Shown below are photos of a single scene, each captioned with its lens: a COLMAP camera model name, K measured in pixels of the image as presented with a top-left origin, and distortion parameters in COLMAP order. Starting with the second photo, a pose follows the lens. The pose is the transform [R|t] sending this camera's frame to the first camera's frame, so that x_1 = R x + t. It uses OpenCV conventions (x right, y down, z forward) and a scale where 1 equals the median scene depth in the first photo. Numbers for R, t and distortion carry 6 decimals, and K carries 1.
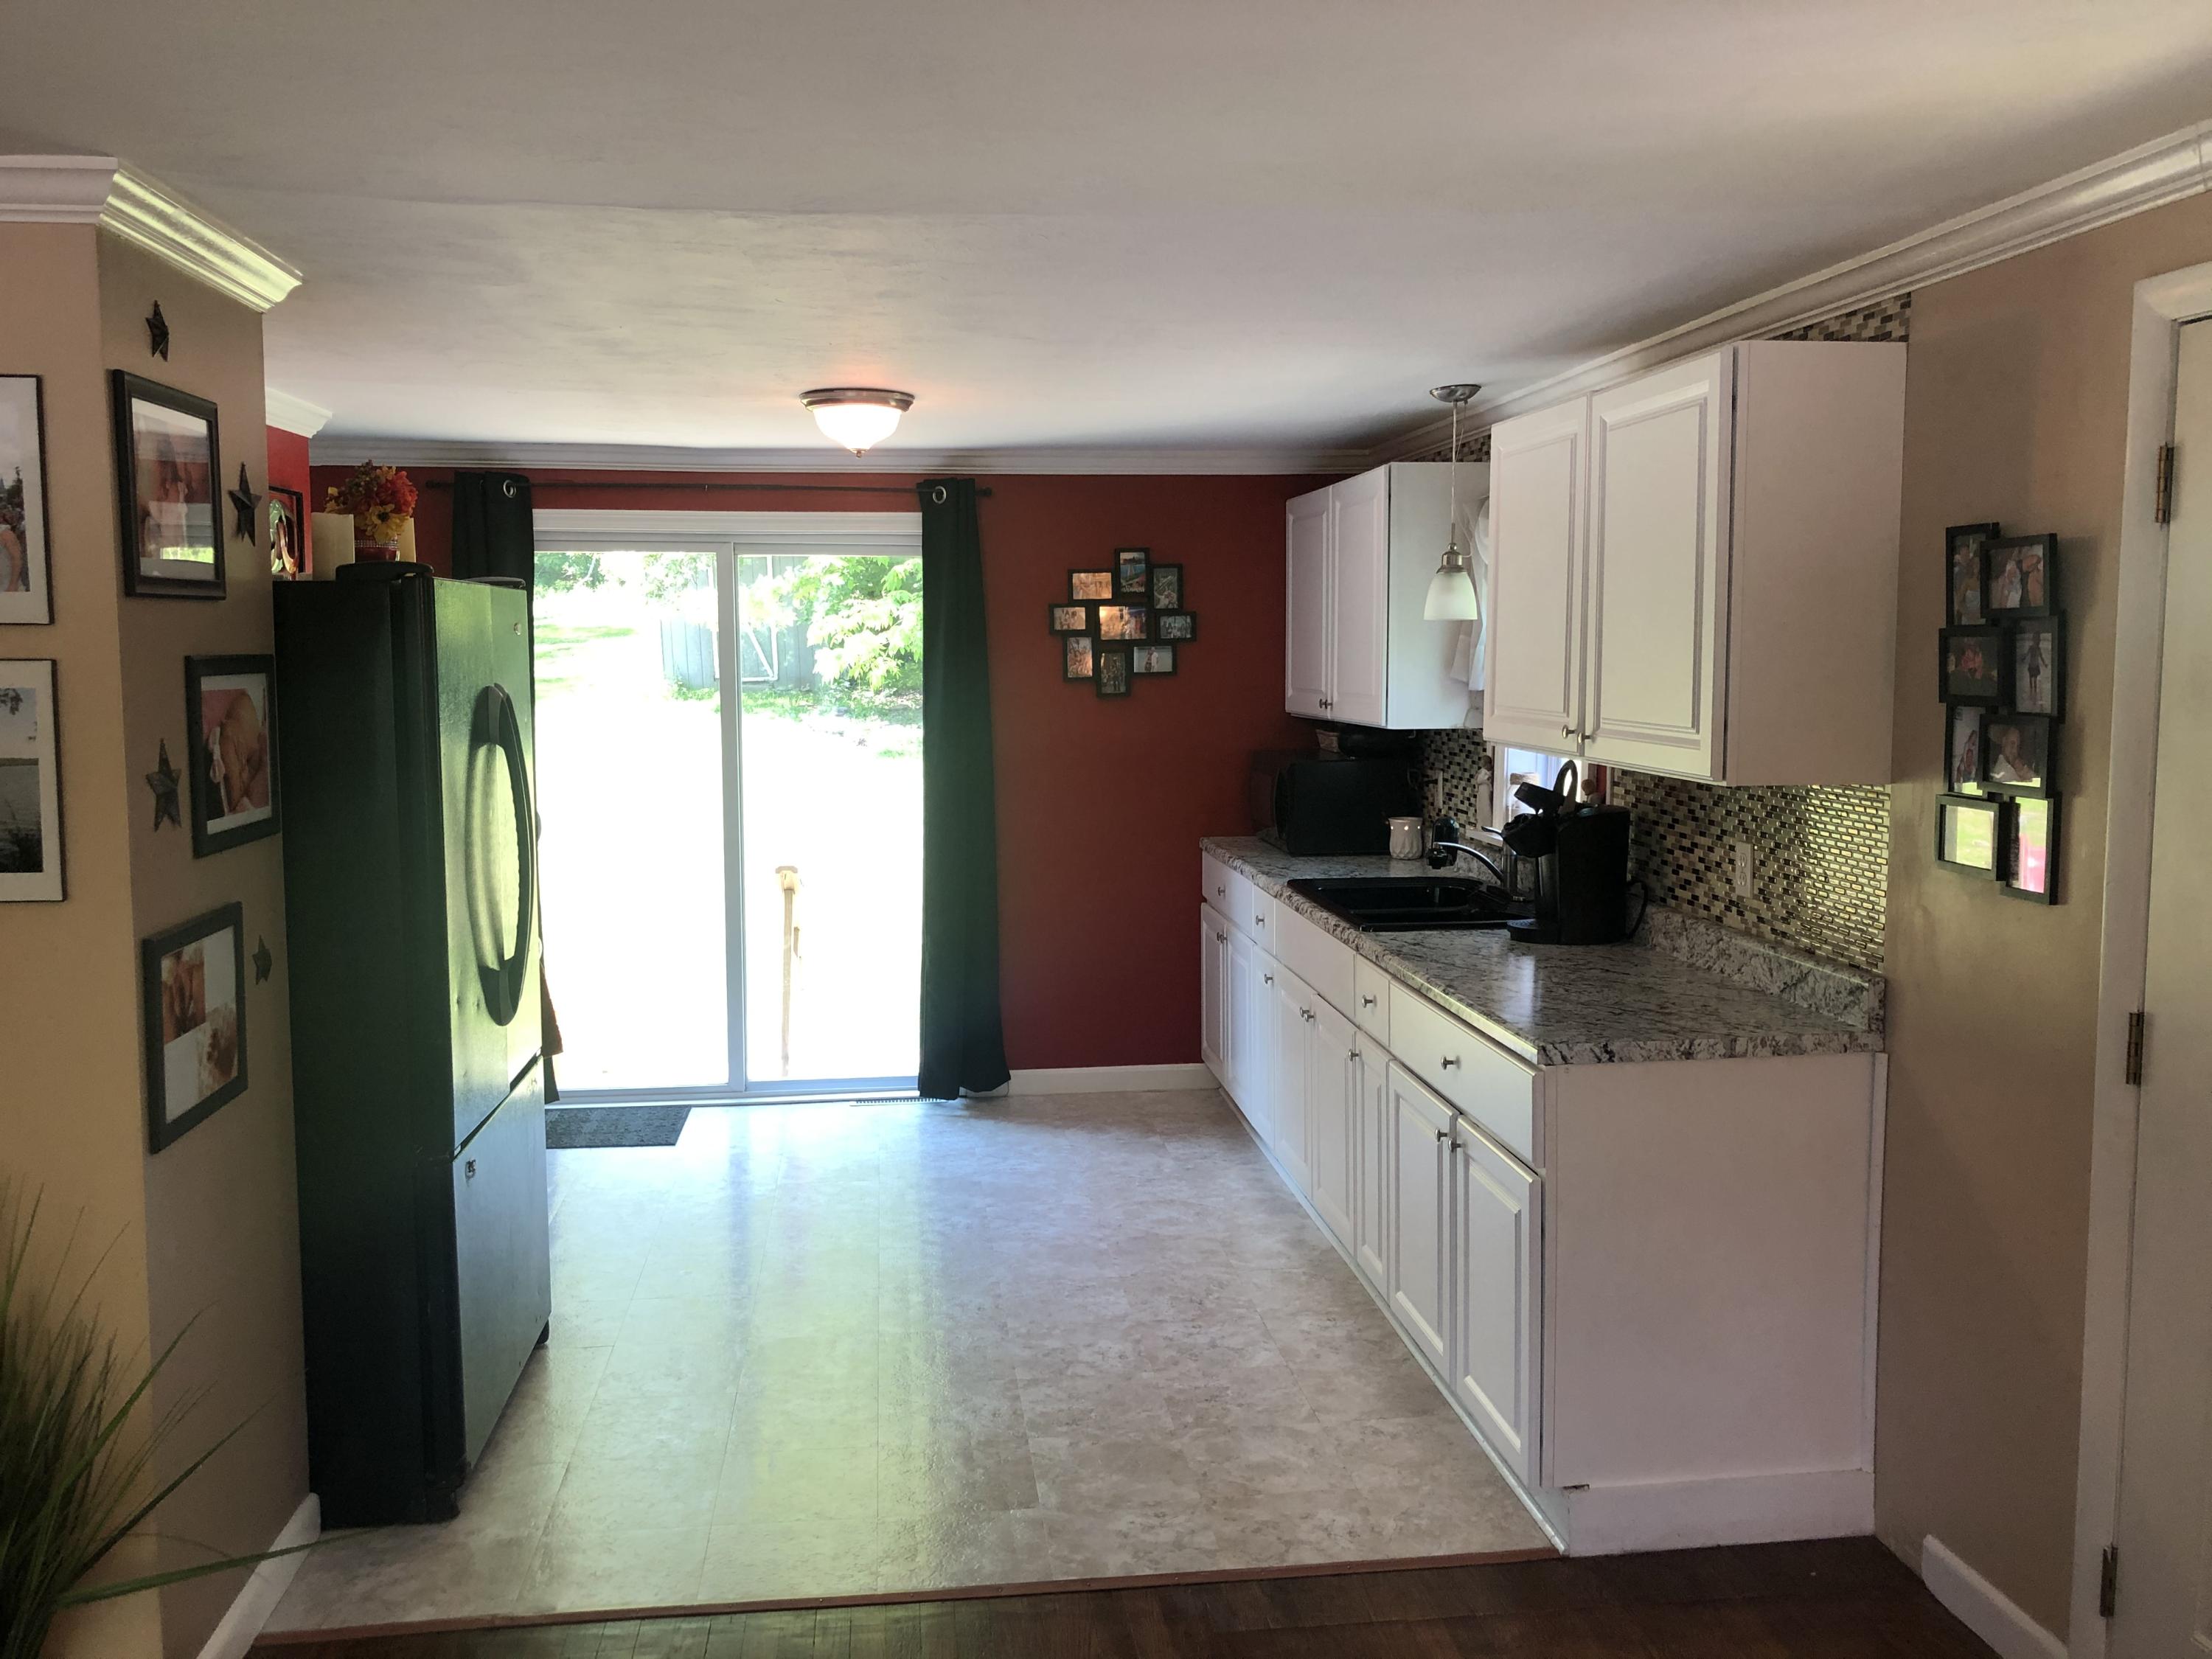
lens RADIAL K [[1858.1, 0, 1071.0], [0, 1858.1, 820.9], [0, 0, 1]] dist [0.068673, 0.006200]
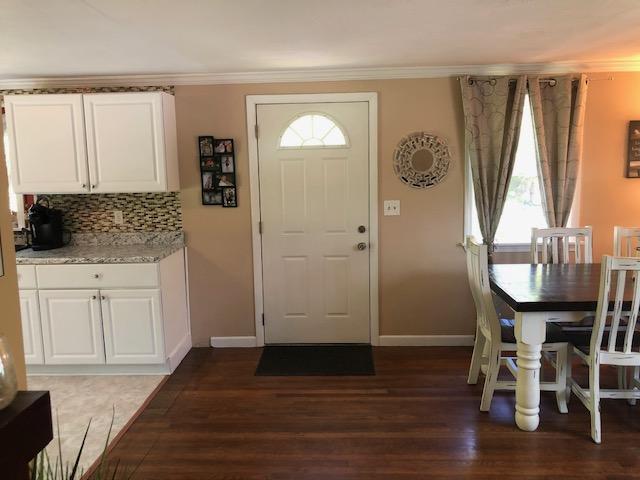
lens RADIAL K [[537.6, 0, 309.9], [0, 537.6, 237.5], [0, 0, 1]] dist [0.068673, 0.006200]
pose [[0.173383, -0.131974, 0.975972, -0.886396], [0.118537, 0.986573, 0.112350, -0.016737], [-0.977695, 0.096209, 0.186699, 0.458709]]
